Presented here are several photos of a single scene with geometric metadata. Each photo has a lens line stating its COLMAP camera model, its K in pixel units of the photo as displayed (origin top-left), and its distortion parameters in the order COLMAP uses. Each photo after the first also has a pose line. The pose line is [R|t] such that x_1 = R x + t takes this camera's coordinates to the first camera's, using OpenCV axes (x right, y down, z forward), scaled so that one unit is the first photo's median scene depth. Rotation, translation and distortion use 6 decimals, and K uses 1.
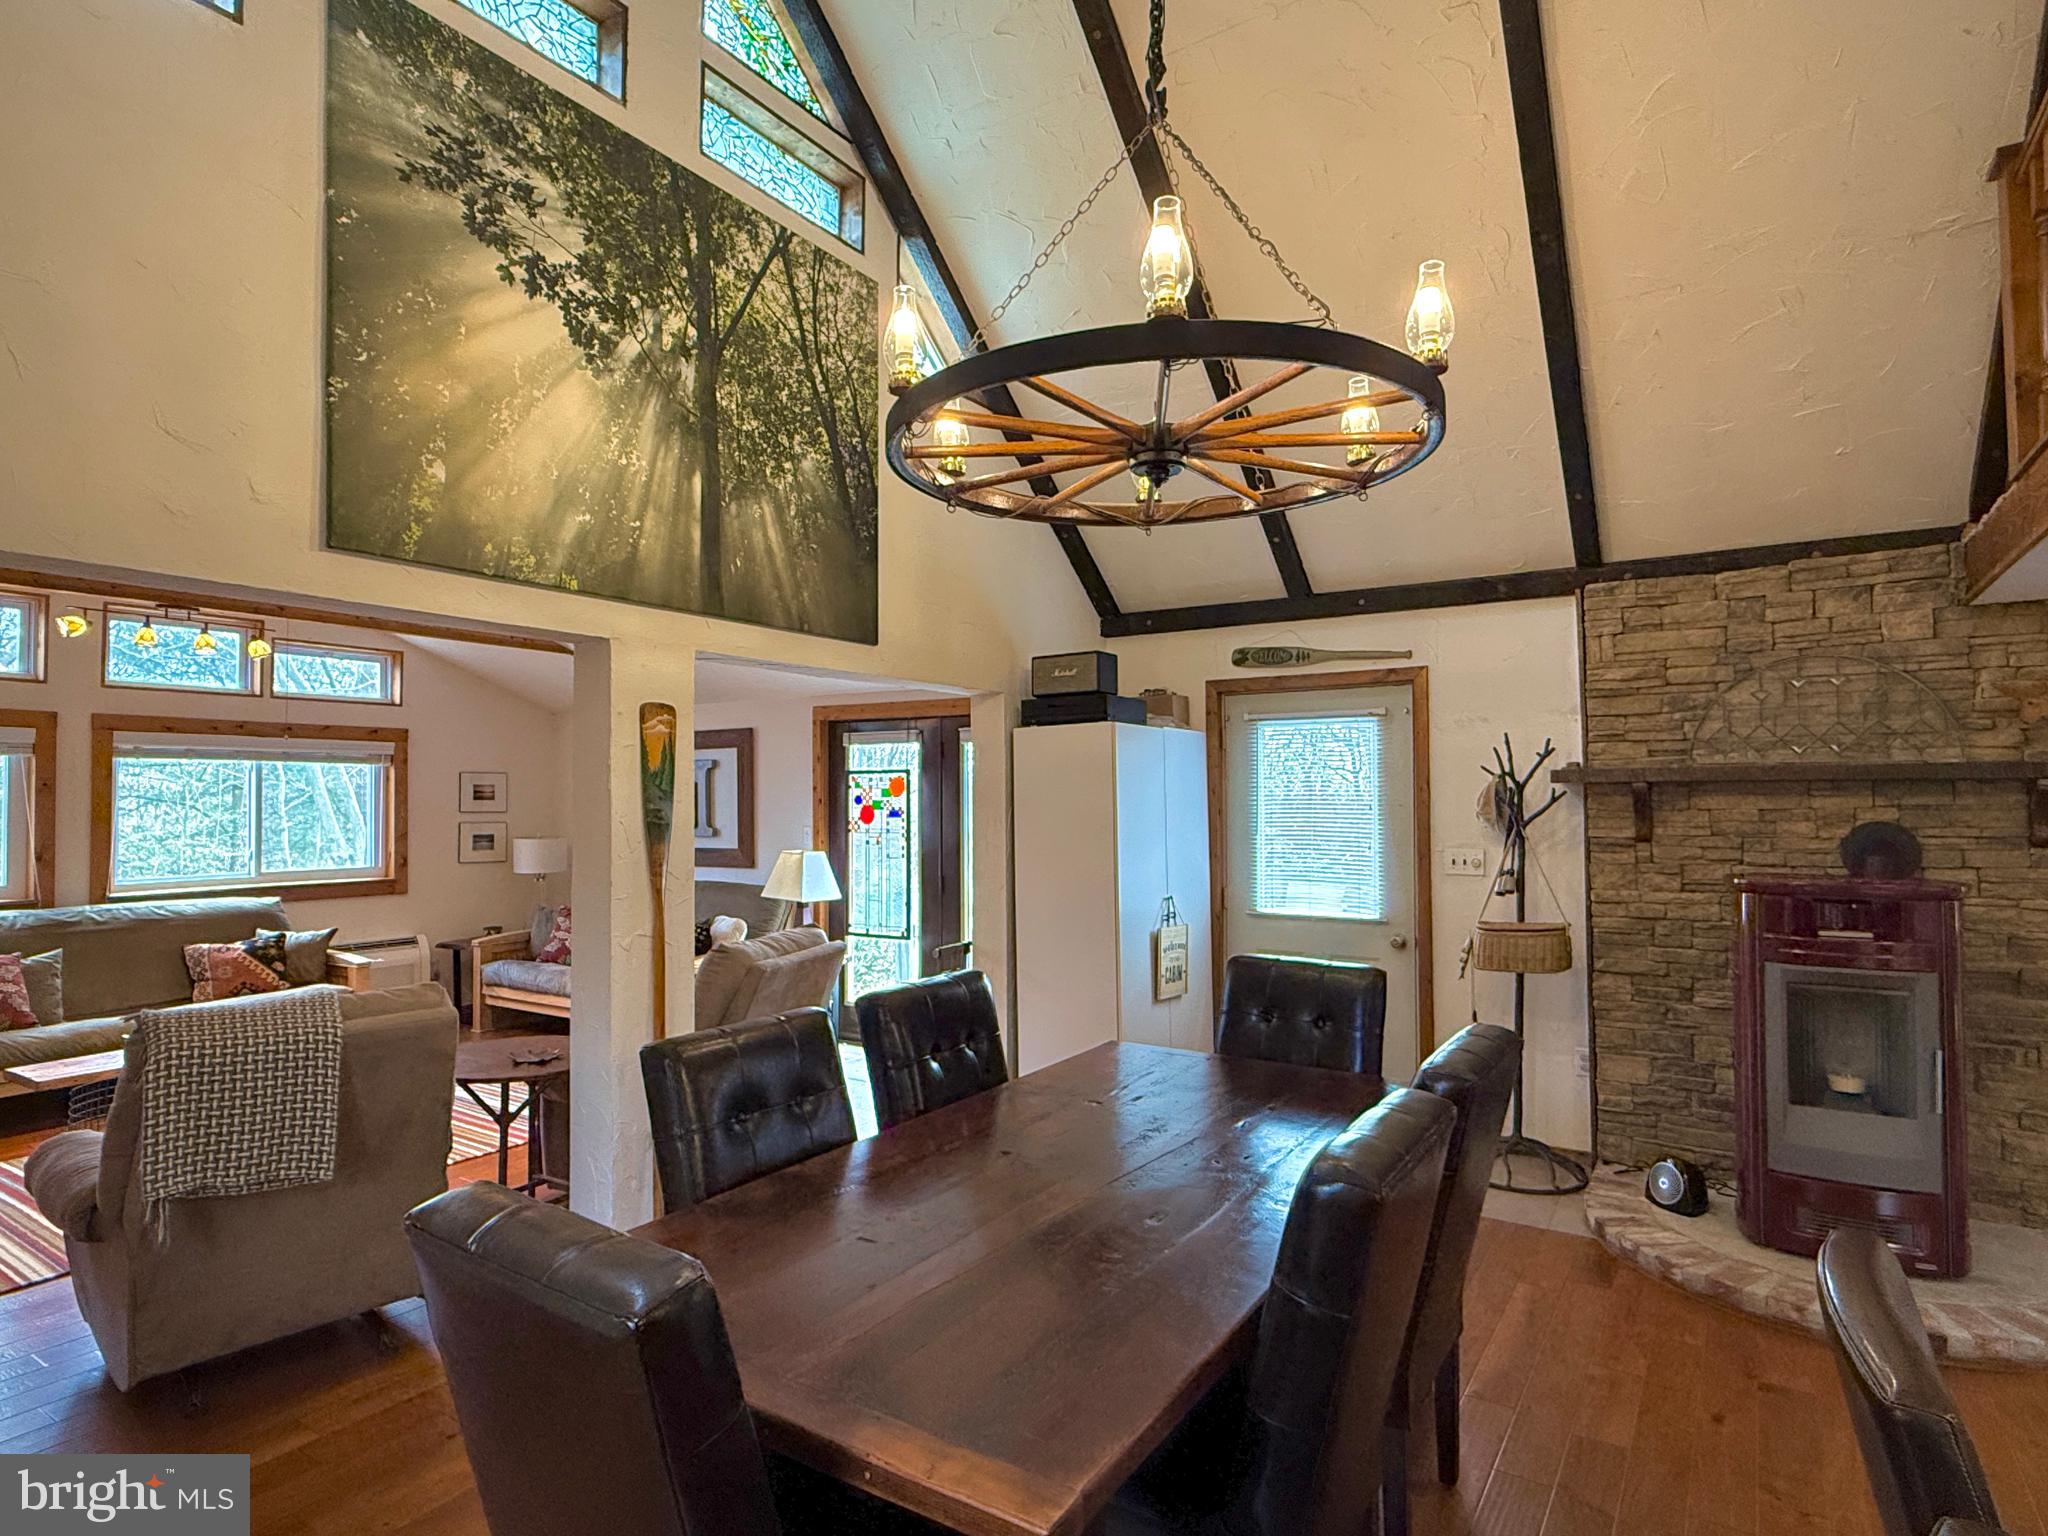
lens RADIAL K [[1123.3, 0, 1019.9], [0, 1123.3, 776.7], [0, 0, 1]] dist [-0.003525, 0.002260]
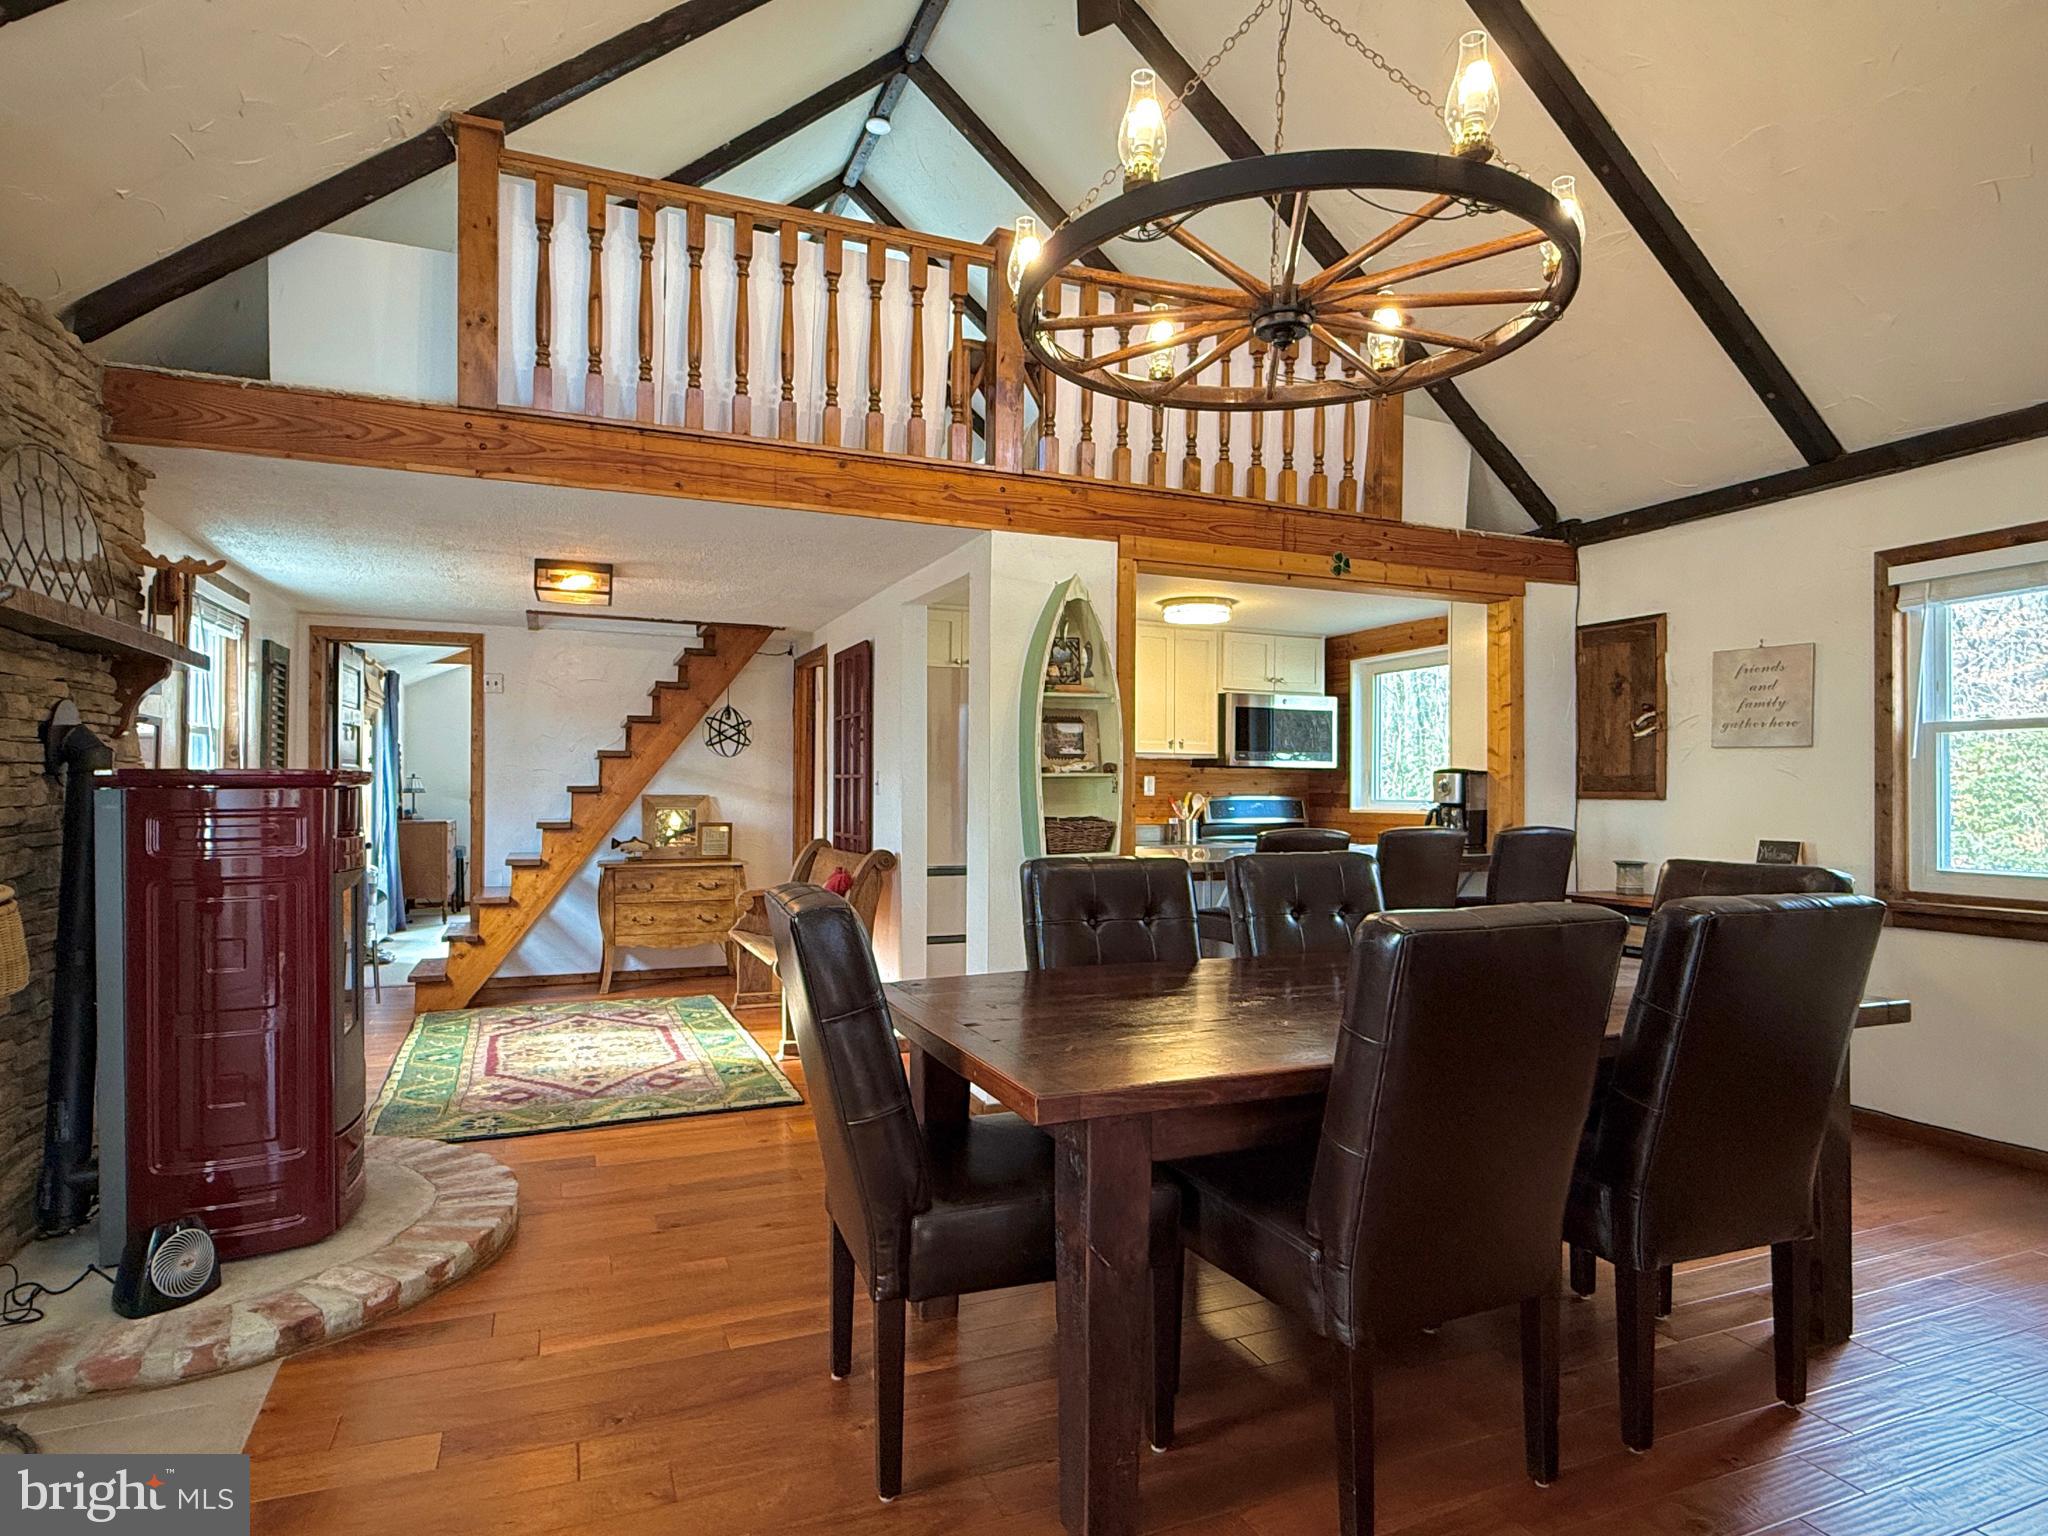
lens RADIAL K [[1123.3, 0, 1019.1], [0, 1123.3, 786.1], [0, 0, 1]] dist [-0.003525, 0.002260]
pose [[-0.826079, -0.000533, 0.563554, -0.158260], [-0.012681, 0.999764, -0.017643, 0.099291], [-0.563412, -0.021721, -0.825891, 1.234044]]
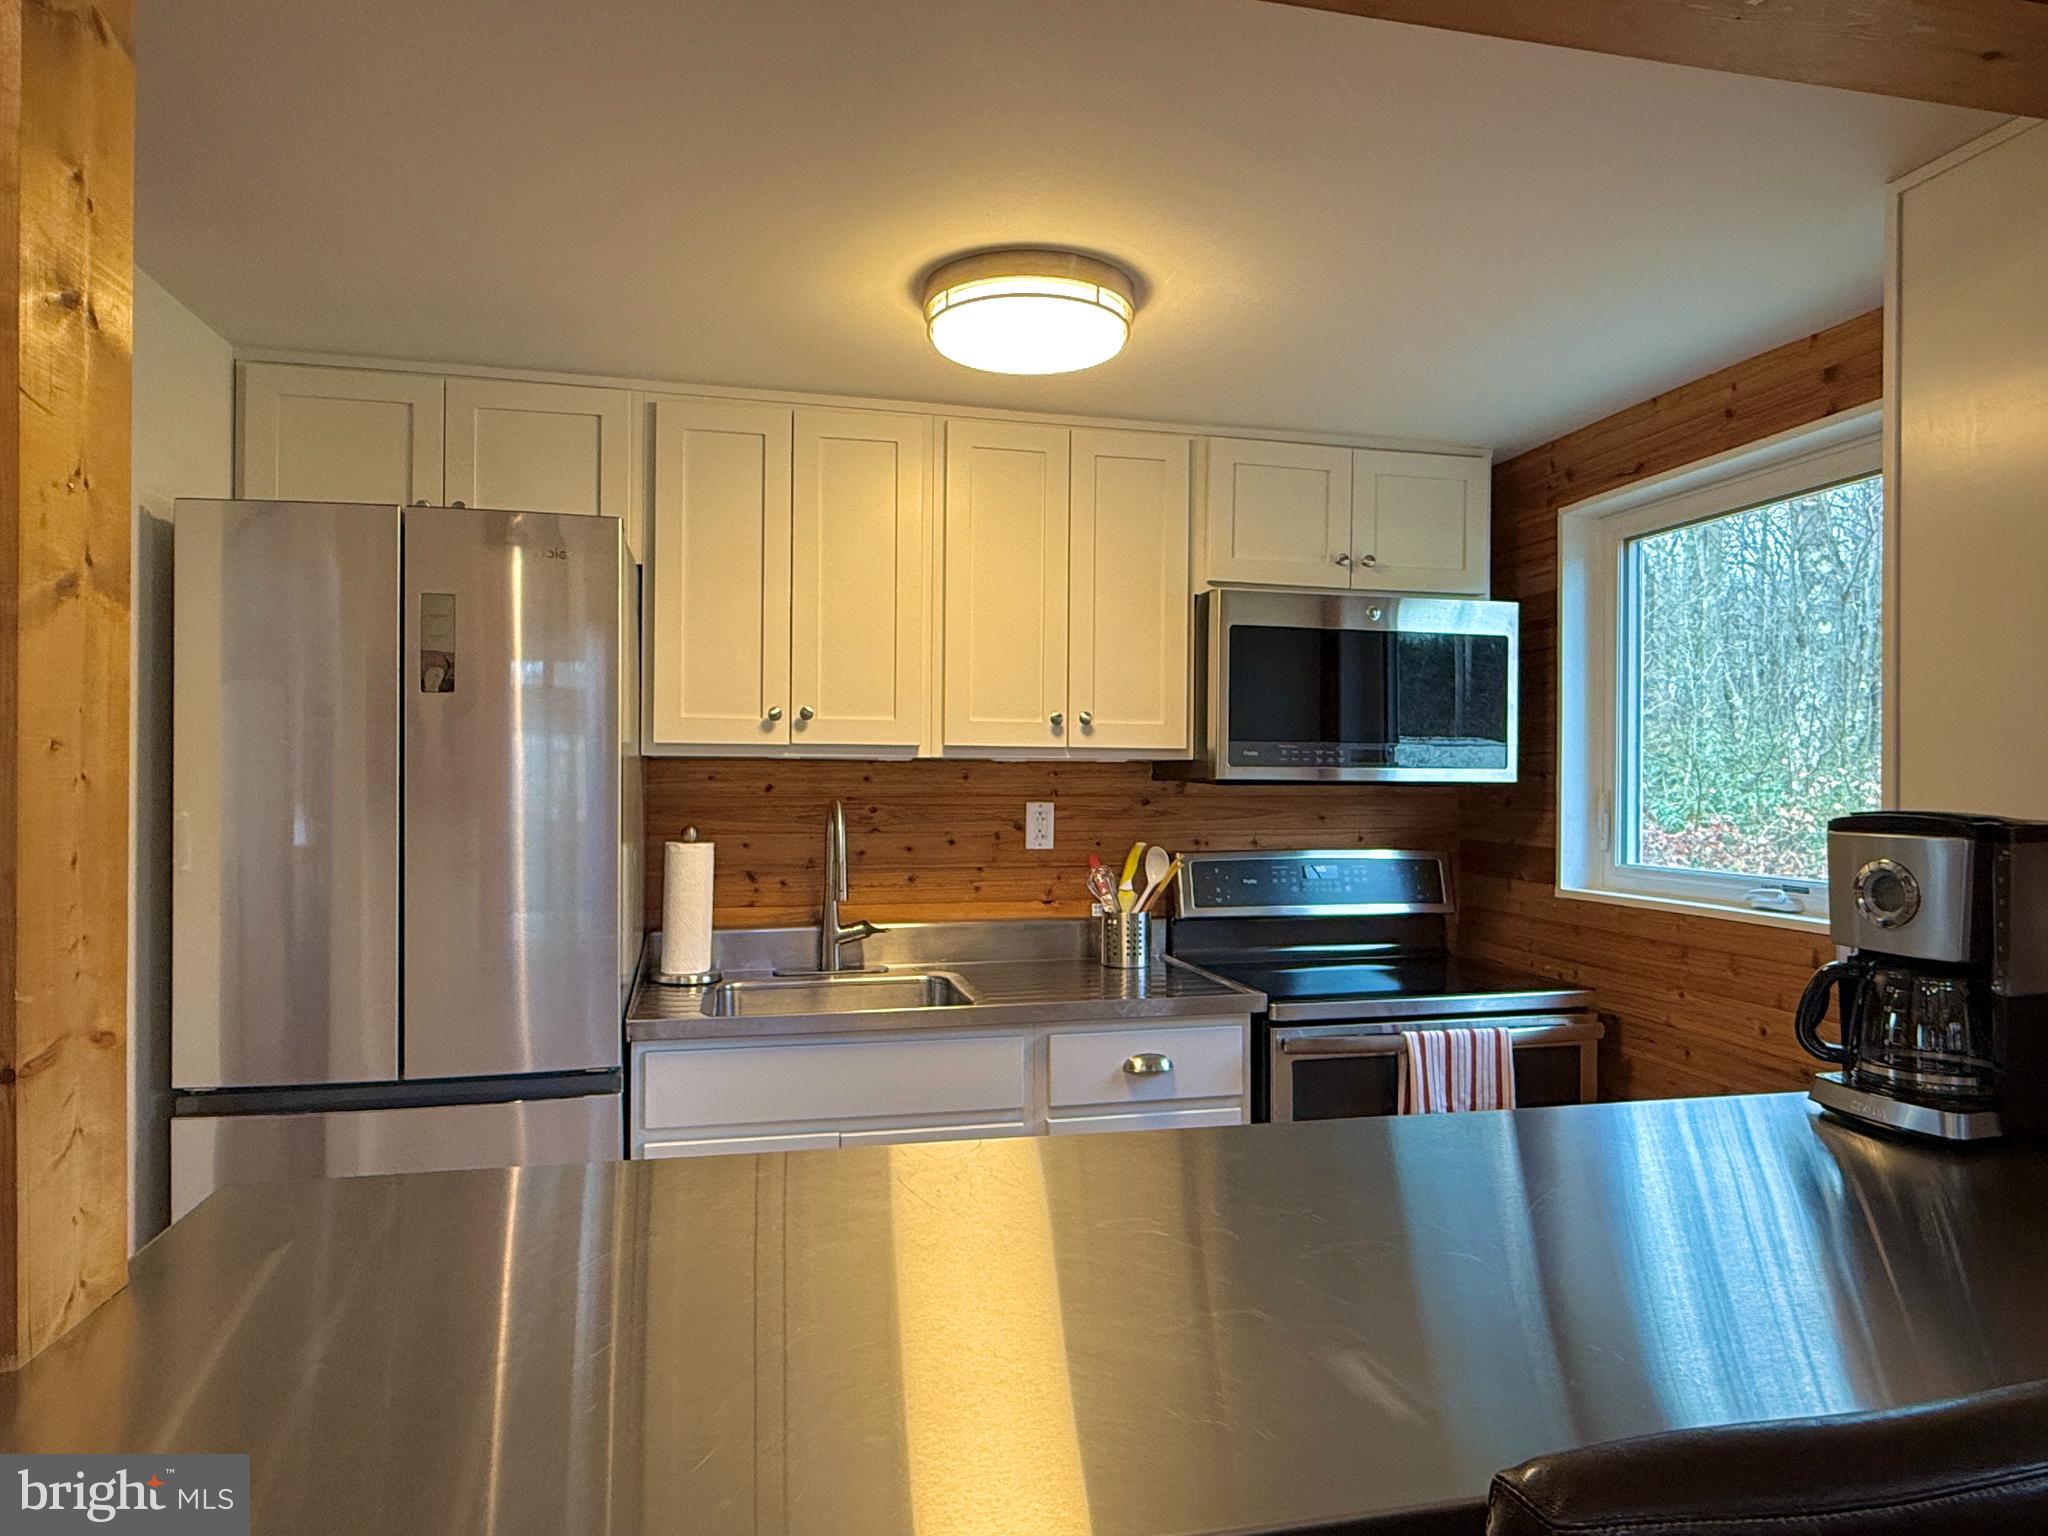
lens RADIAL K [[1247.1, 0, 1015.6], [0, 1247.1, 774.8], [0, 0, 1]] dist [0.001628, 0.000873]
pose [[-0.714417, -0.000515, 0.699720, 0.095937], [-0.017175, 0.999711, -0.016799, 0.049083], [-0.699509, -0.024019, -0.714220, 0.307527]]
